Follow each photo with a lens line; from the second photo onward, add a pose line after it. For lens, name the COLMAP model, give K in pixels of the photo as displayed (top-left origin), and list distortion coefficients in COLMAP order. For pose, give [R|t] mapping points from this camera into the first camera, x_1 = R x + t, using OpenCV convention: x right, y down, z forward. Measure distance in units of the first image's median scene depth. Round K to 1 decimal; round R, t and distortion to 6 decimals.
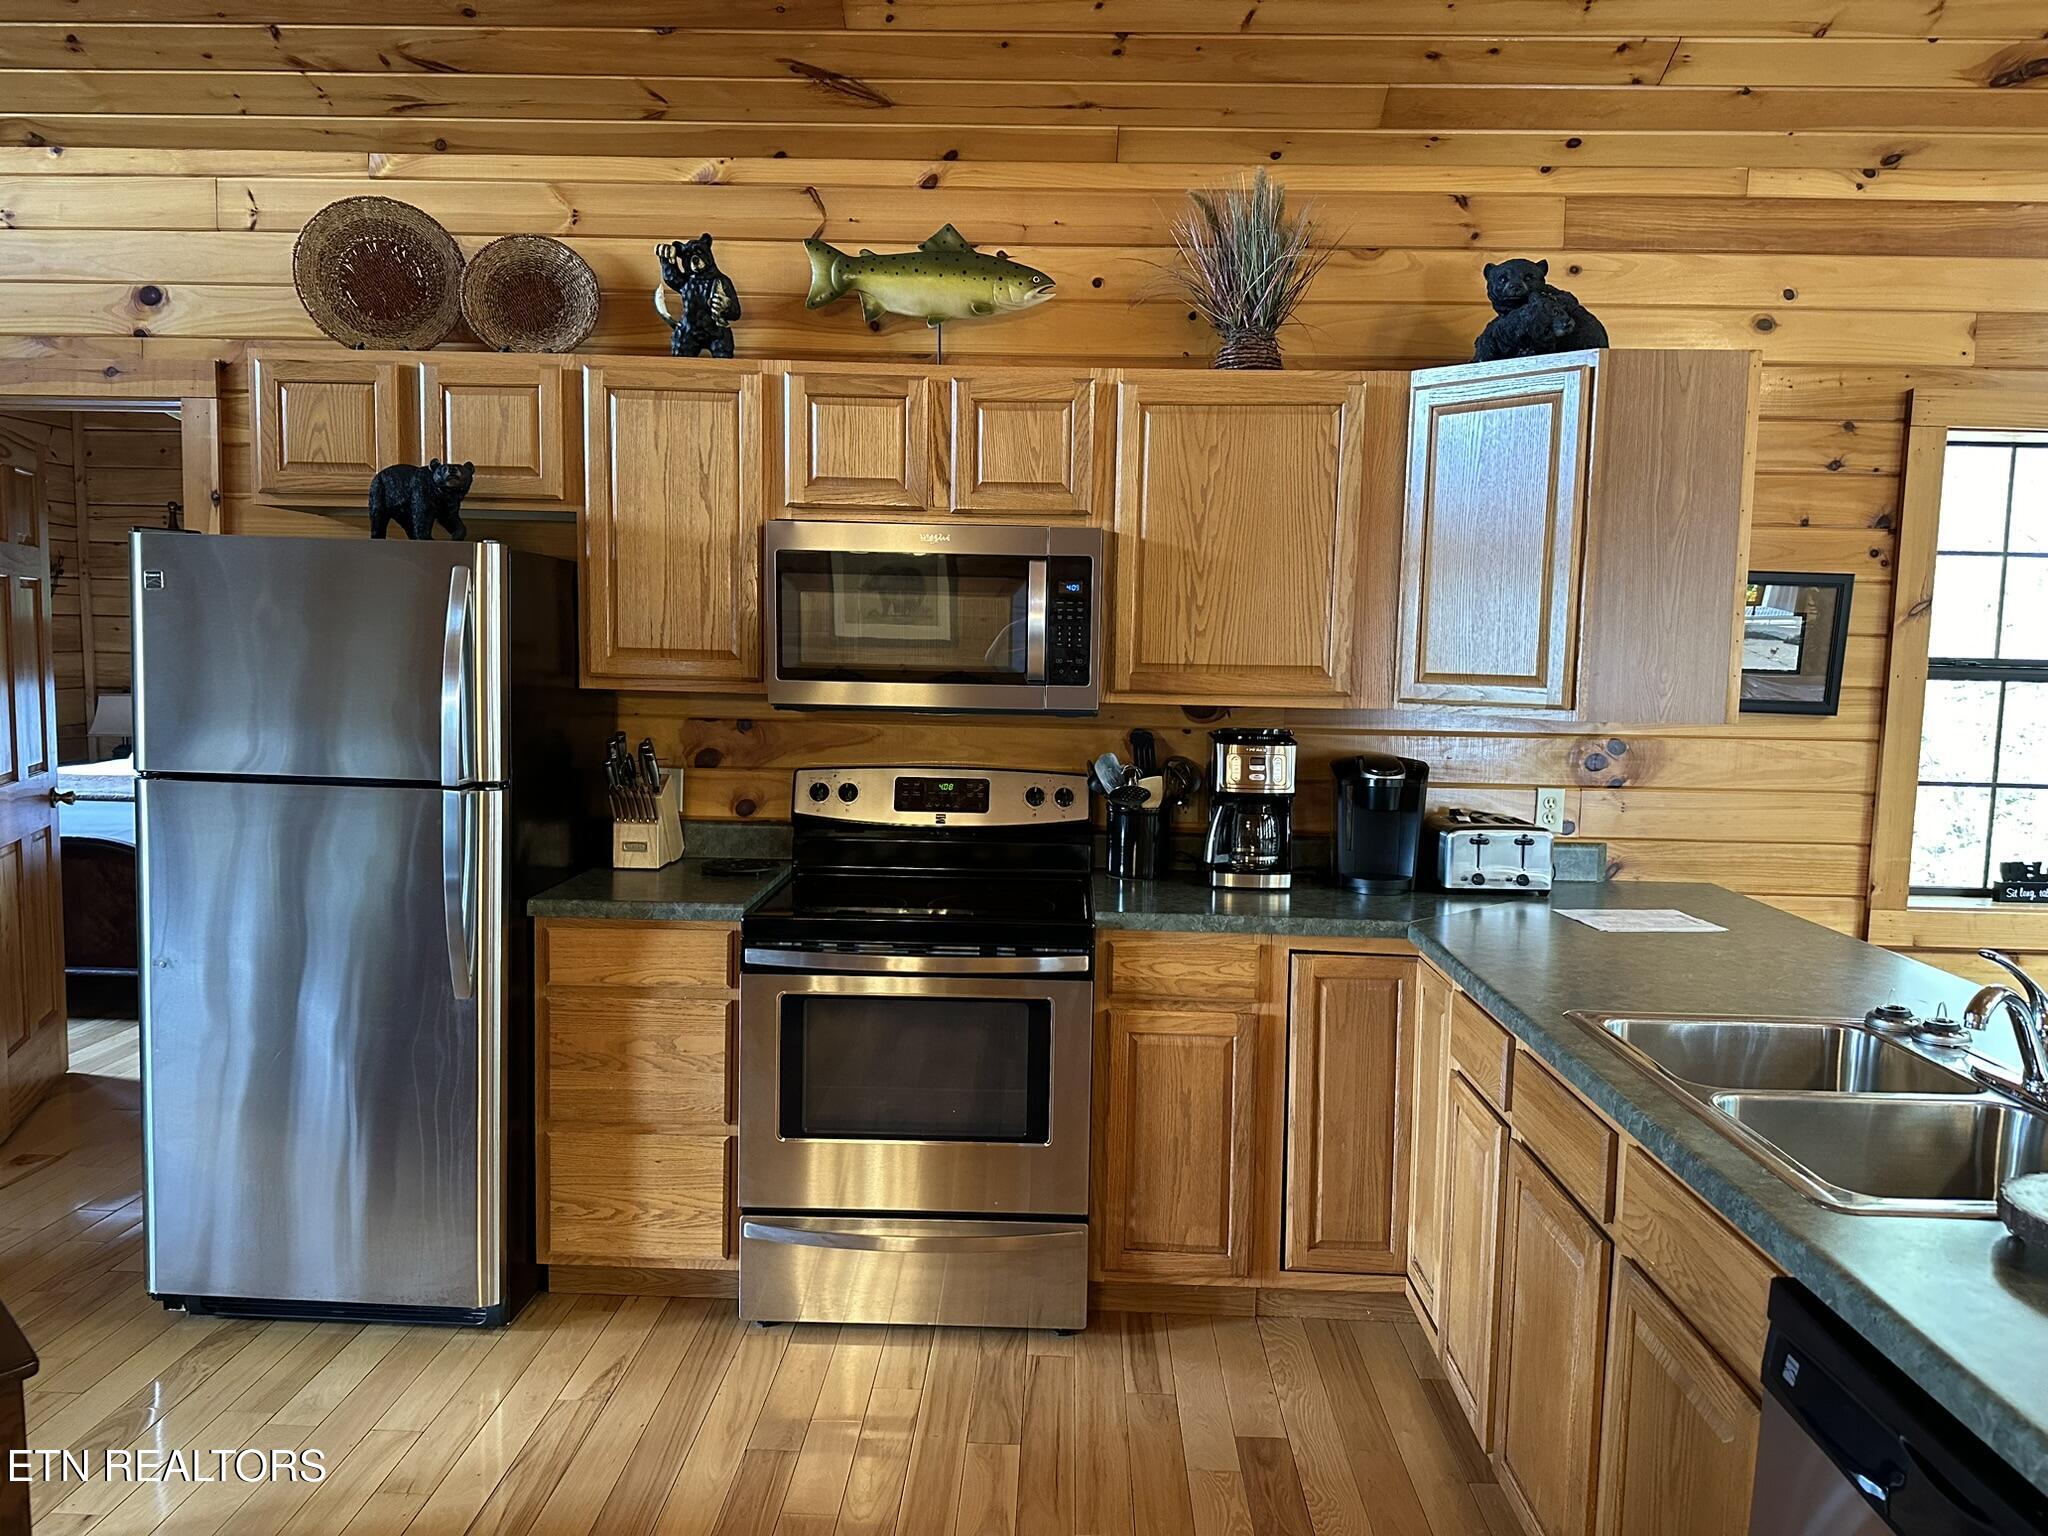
lens RADIAL K [[1457.3, 0, 1028.2], [0, 1457.3, 778.3], [0, 0, 1]] dist [0.051055, -0.042043]
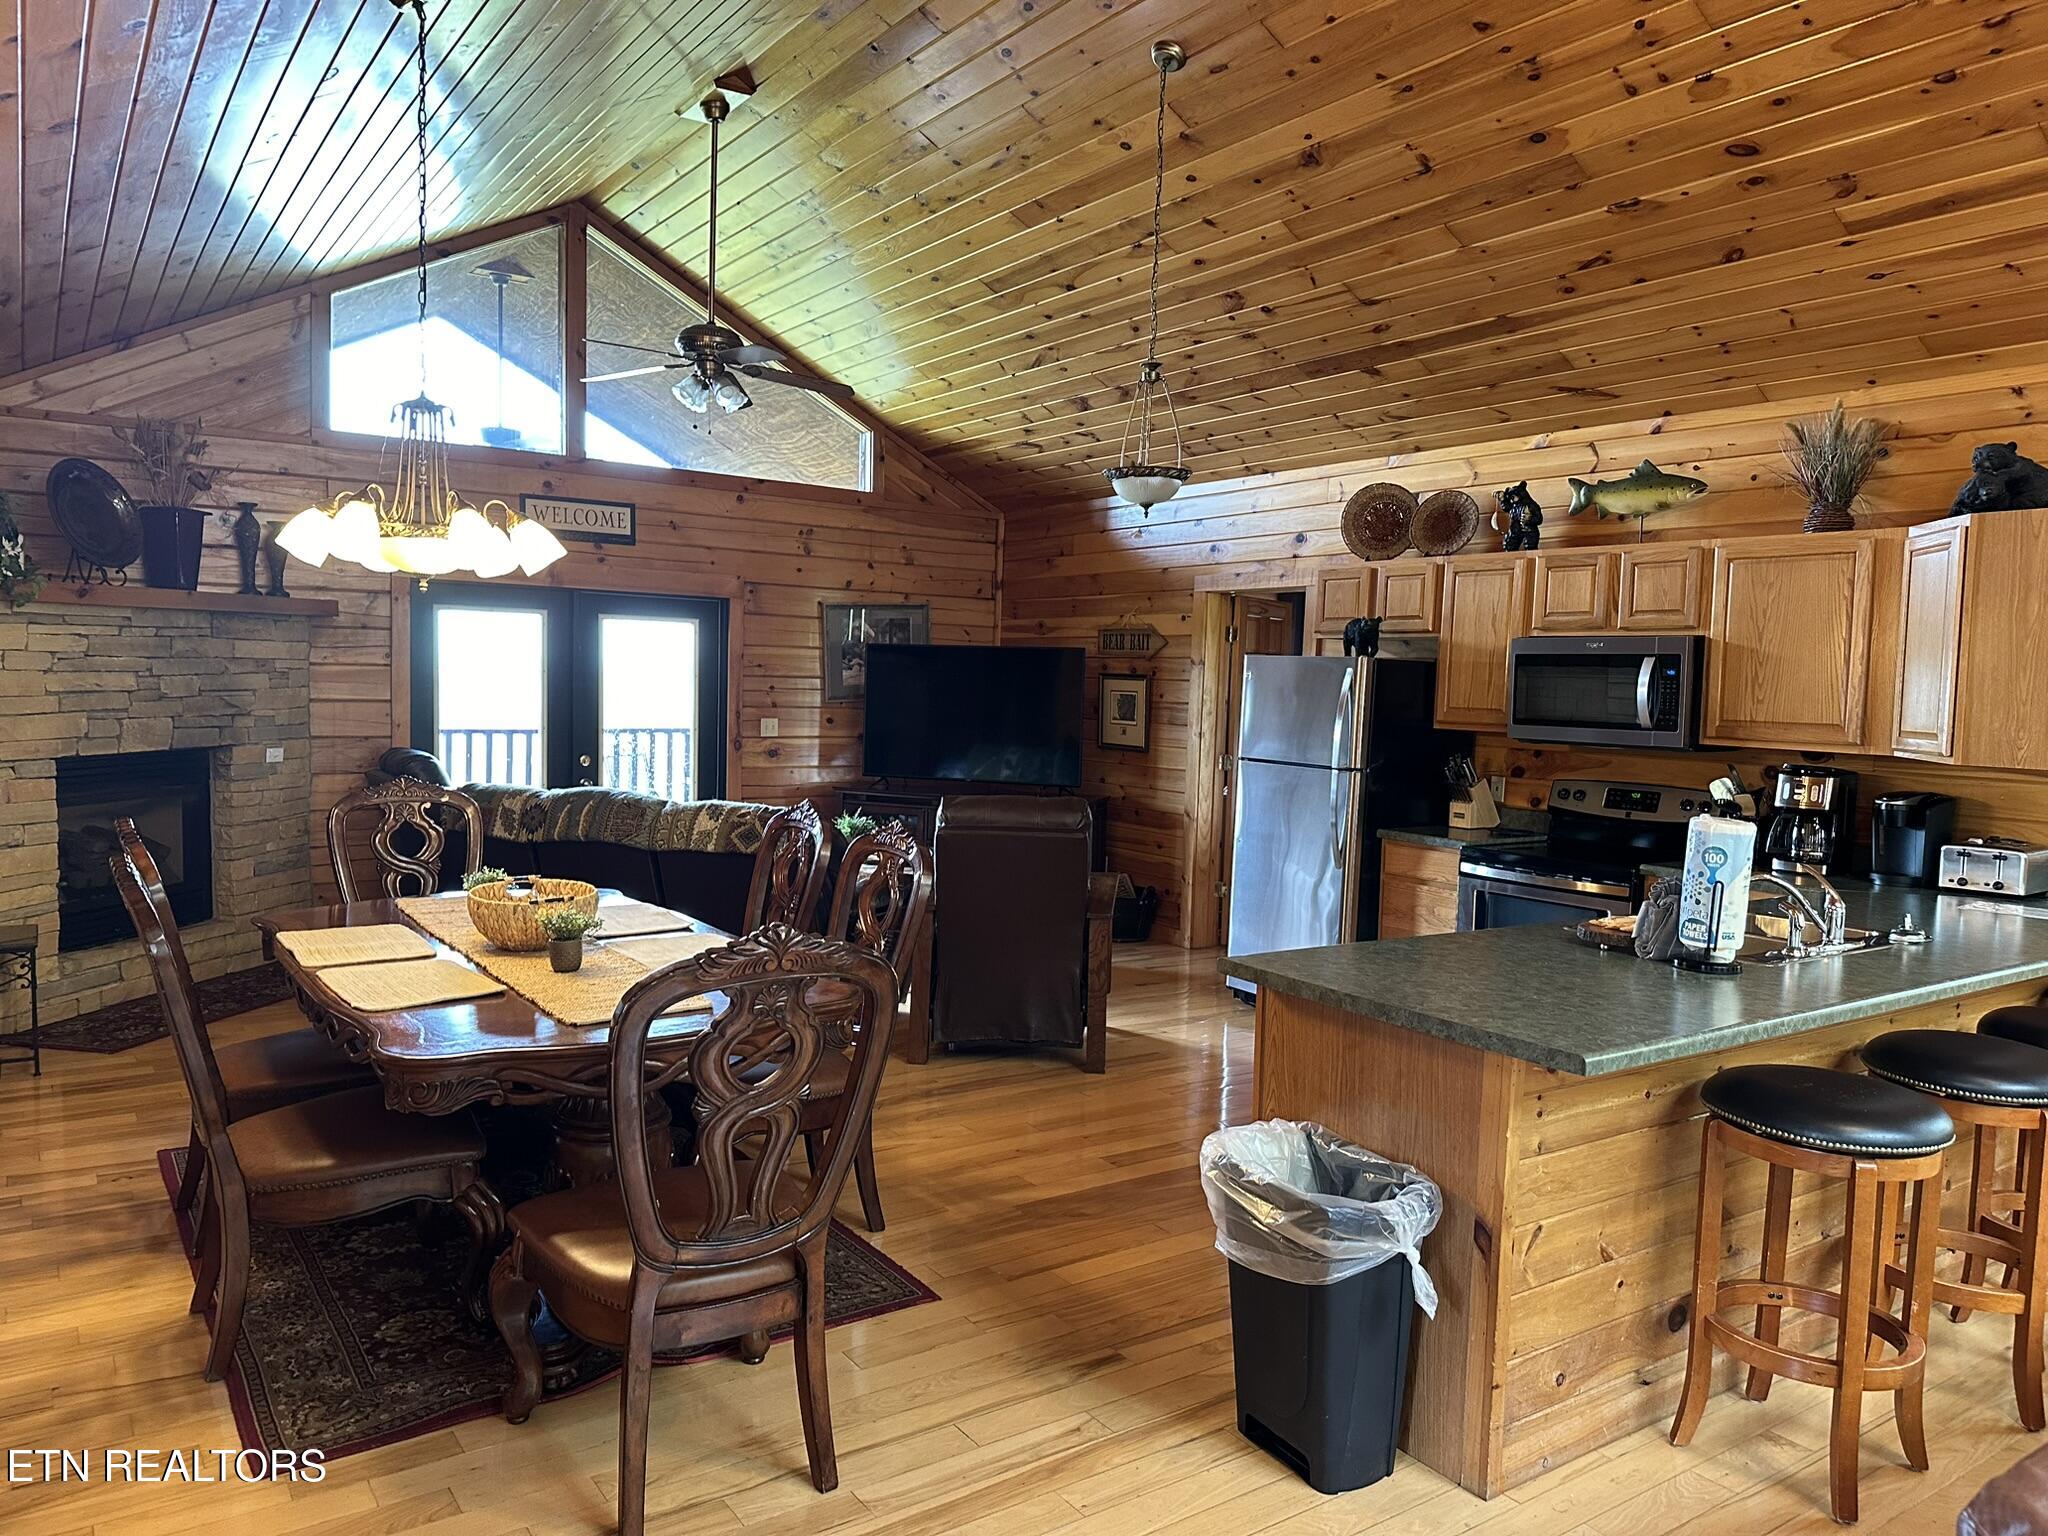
lens RADIAL K [[1457.3, 0, 1019.9], [0, 1457.3, 772.2], [0, 0, 1]] dist [0.051055, -0.042043]
pose [[0.594725, 0.049847, -0.802382, 0.884600], [-0.097306, 0.995201, -0.010297, 0.066676], [0.798019, 0.084200, 0.596722, -0.546316]]
